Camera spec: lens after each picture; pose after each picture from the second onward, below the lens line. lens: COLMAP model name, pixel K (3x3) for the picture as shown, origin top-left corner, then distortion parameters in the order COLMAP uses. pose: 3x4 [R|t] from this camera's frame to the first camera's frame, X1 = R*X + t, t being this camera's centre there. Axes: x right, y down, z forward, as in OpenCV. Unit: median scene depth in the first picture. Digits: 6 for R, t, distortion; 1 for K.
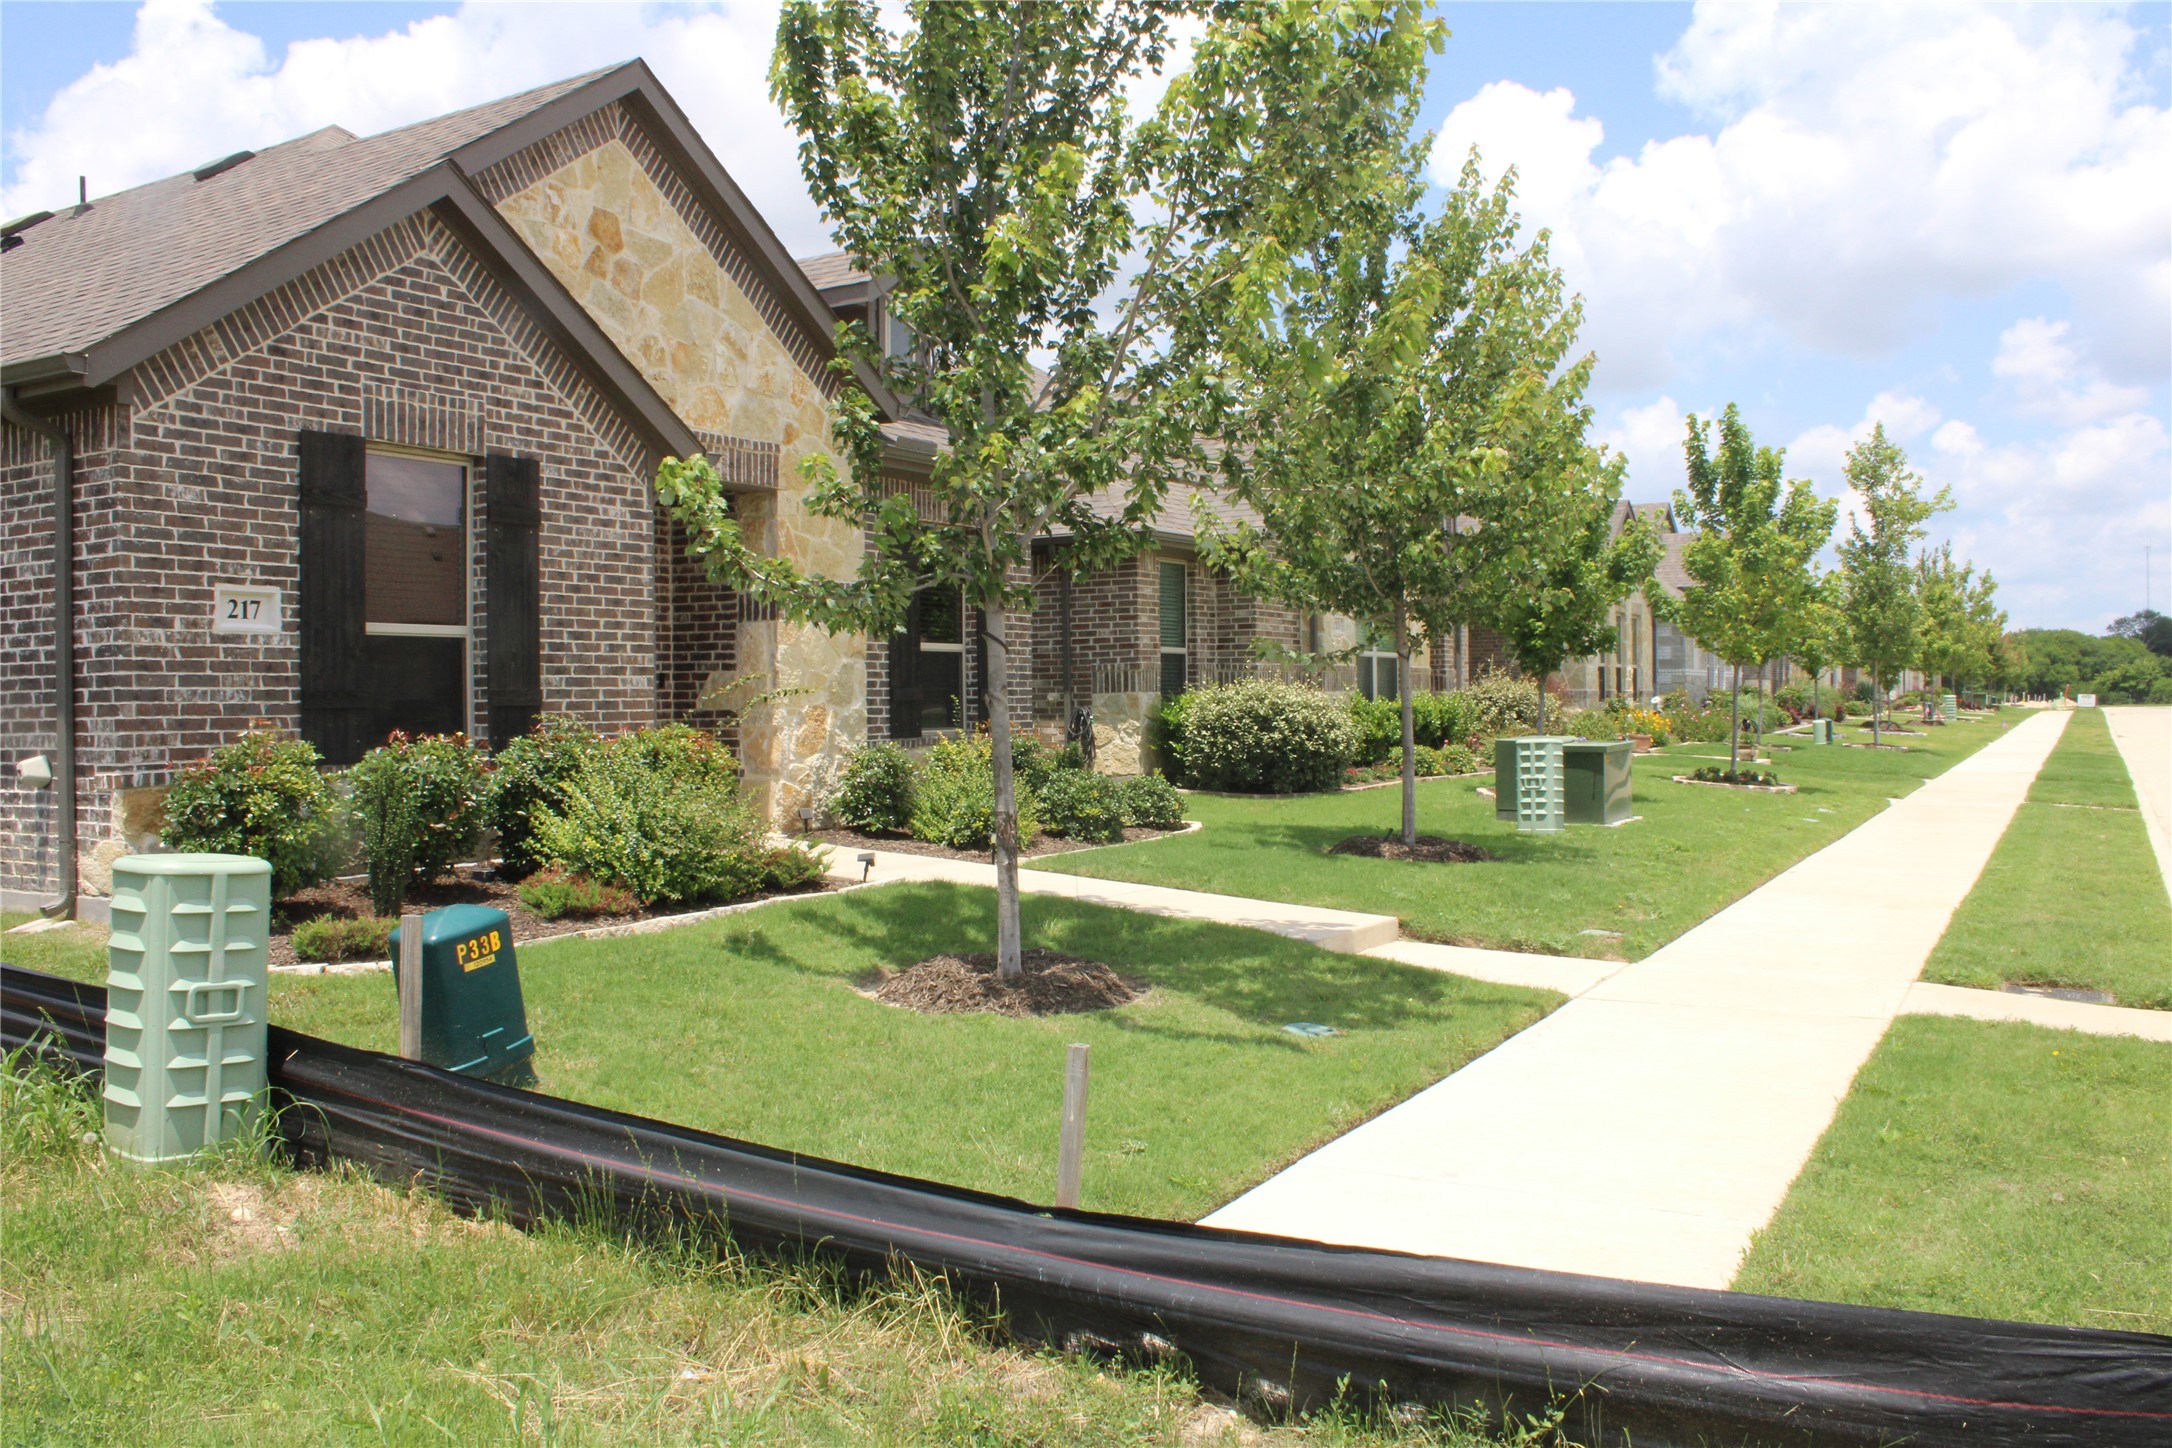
lens RADIAL K [[1803.2, 0, 1086.2], [0, 1803.2, 708.8], [0, 0, 1]] dist [-0.183520, 0.176211]
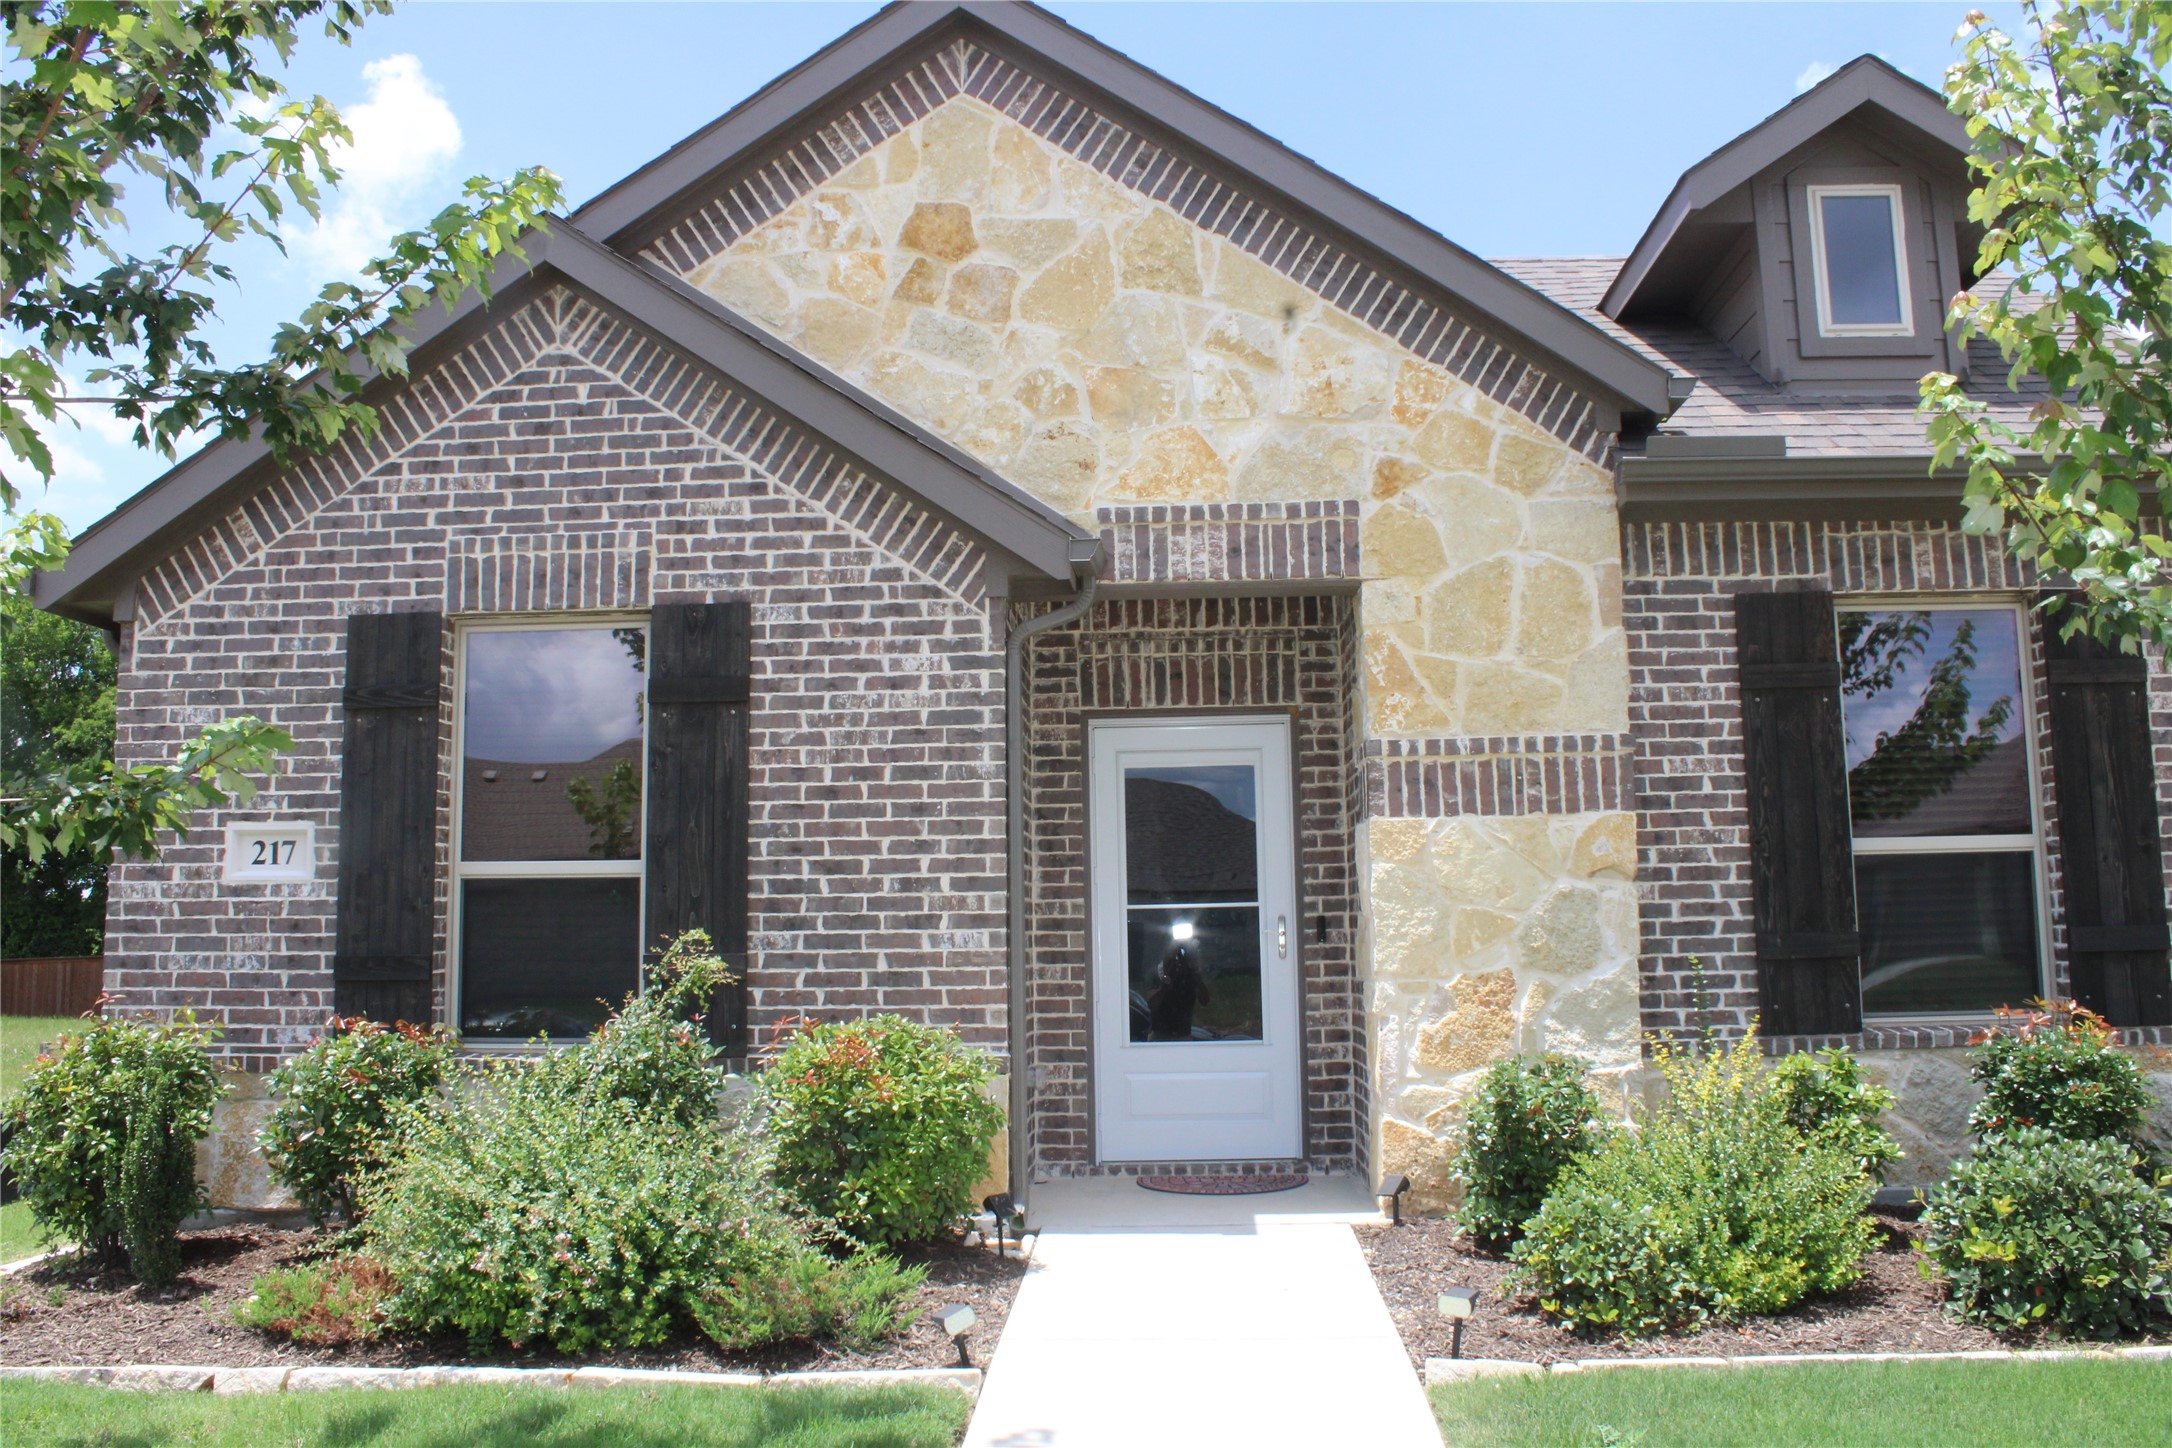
lens RADIAL K [[1795.0, 0, 1094.7], [0, 1795.0, 718.8], [0, 0, 1]] dist [-0.173813, 0.158816]
pose [[0.455248, -0.113449, -0.883107, 0.378062], [0.004888, 0.992153, -0.124938, -0.016533], [0.890351, 0.052561, 0.452230, 0.946334]]
